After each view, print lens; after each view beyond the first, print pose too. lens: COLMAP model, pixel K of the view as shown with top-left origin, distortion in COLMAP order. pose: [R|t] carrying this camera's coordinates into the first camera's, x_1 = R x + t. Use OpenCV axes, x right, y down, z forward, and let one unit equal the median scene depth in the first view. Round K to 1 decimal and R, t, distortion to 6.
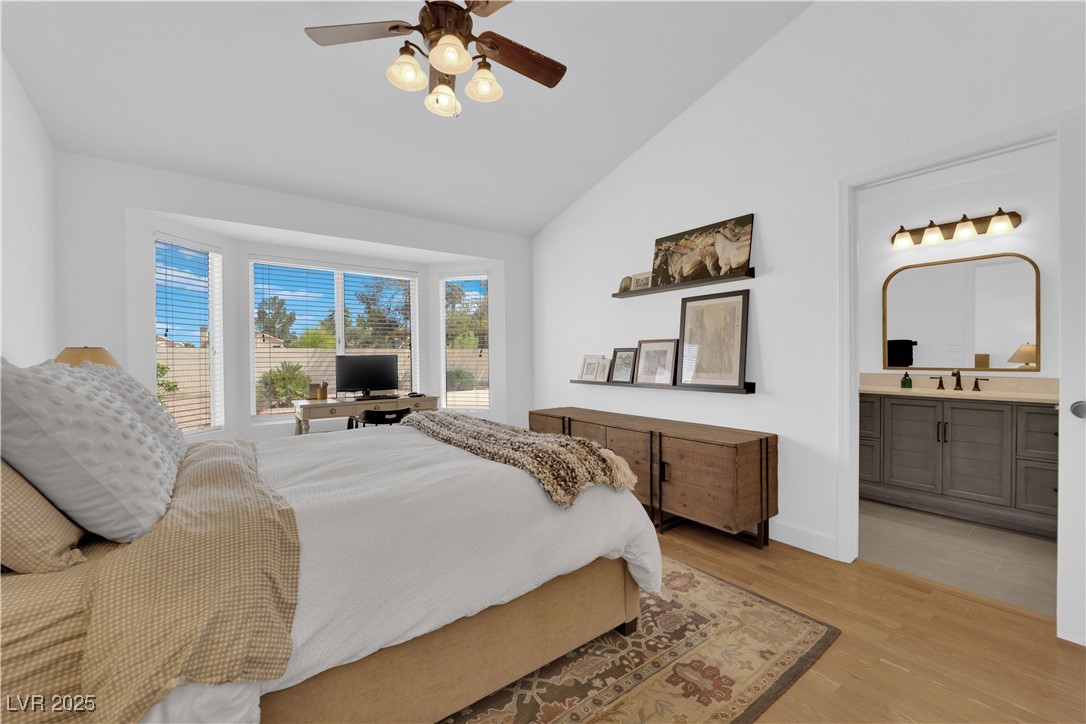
lens RADIAL K [[438.2, 0, 543.0], [0, 438.2, 360.2], [0, 0, 1]] dist [-0.000518, -0.000178]
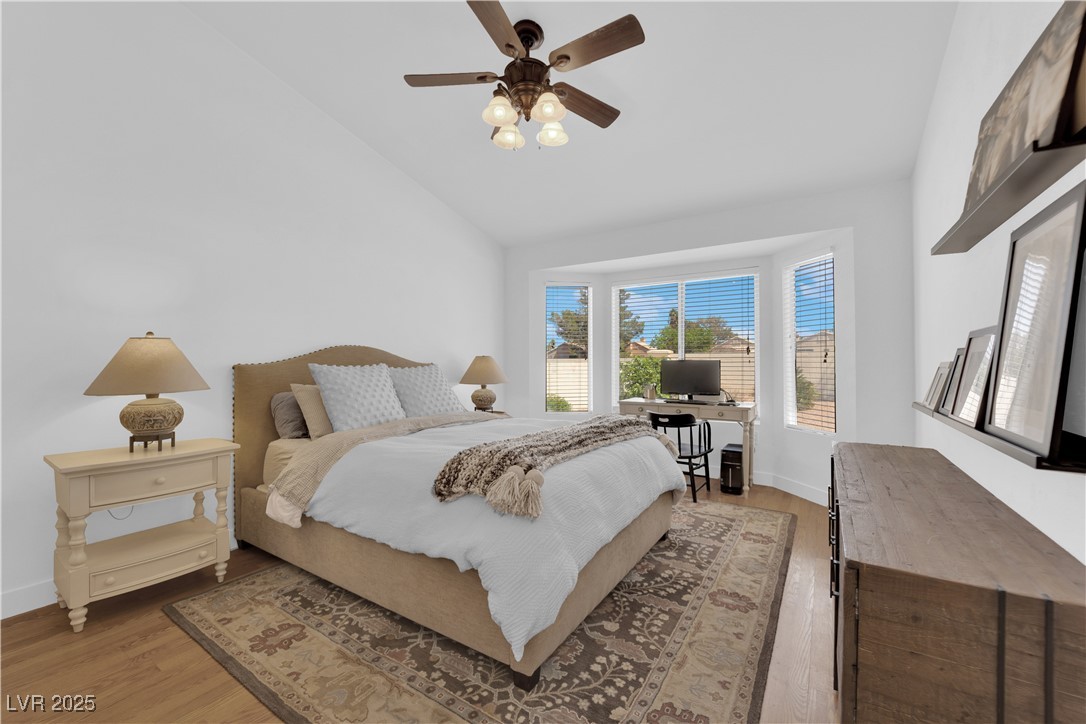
lens RADIAL K [[438.2, 0, 544.2], [0, 438.2, 362.3], [0, 0, 1]] dist [-0.000518, -0.000178]
pose [[0.350104, 0.008934, -0.936668, 1.105639], [-0.008333, 0.999945, 0.006423, -0.024175], [0.936674, 0.005556, 0.350159, 0.802242]]
